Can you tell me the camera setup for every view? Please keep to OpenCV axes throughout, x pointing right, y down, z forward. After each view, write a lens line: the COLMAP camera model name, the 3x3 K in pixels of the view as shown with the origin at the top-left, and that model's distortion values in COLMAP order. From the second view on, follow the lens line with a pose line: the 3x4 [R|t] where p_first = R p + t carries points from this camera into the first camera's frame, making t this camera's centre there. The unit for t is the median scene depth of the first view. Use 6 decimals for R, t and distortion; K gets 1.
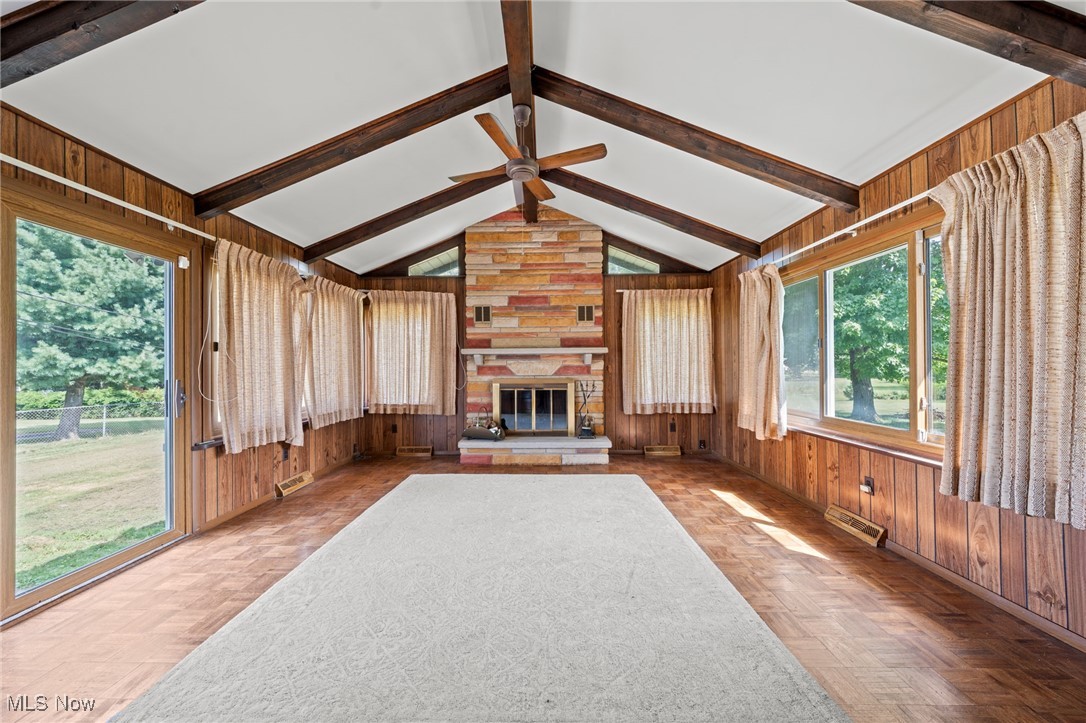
lens RADIAL K [[387.7, 0, 540.8], [0, 387.7, 363.9], [0, 0, 1]] dist [0.000191, -0.000053]
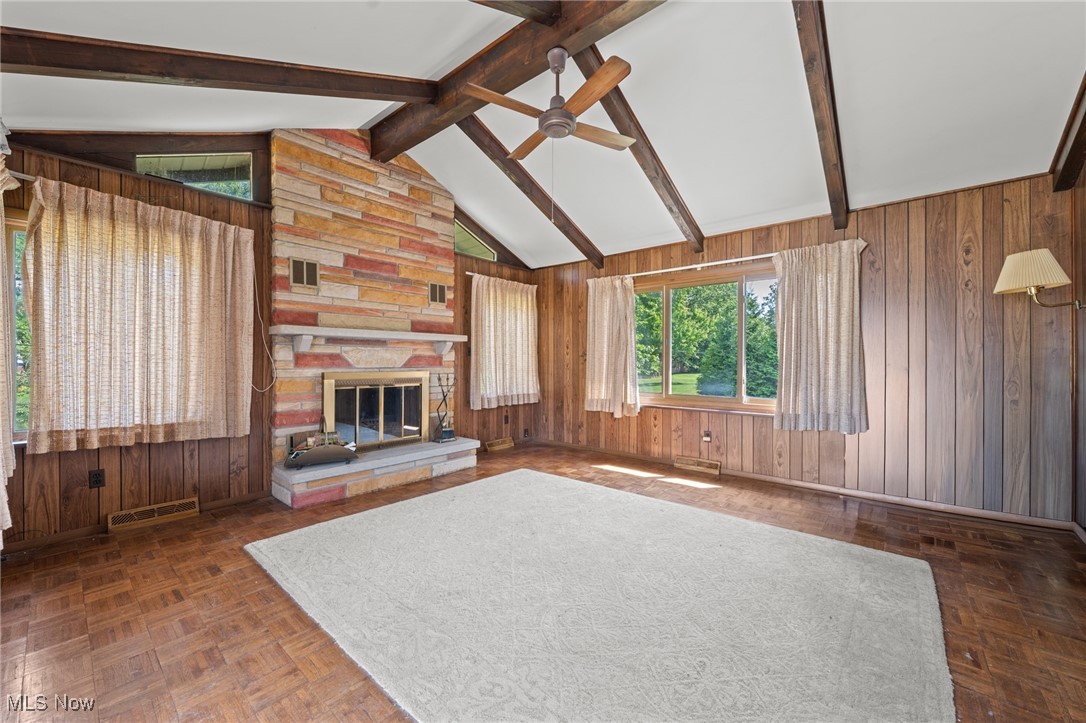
lens RADIAL K [[425.9, 0, 547.0], [0, 425.9, 362.2], [0, 0, 1]] dist [0.000192, -0.000062]
pose [[0.626402, 0.007383, 0.779465, -0.452054], [-0.010803, 0.999941, -0.000790, 0.016568], [-0.779425, -0.007926, 0.626446, 0.238443]]
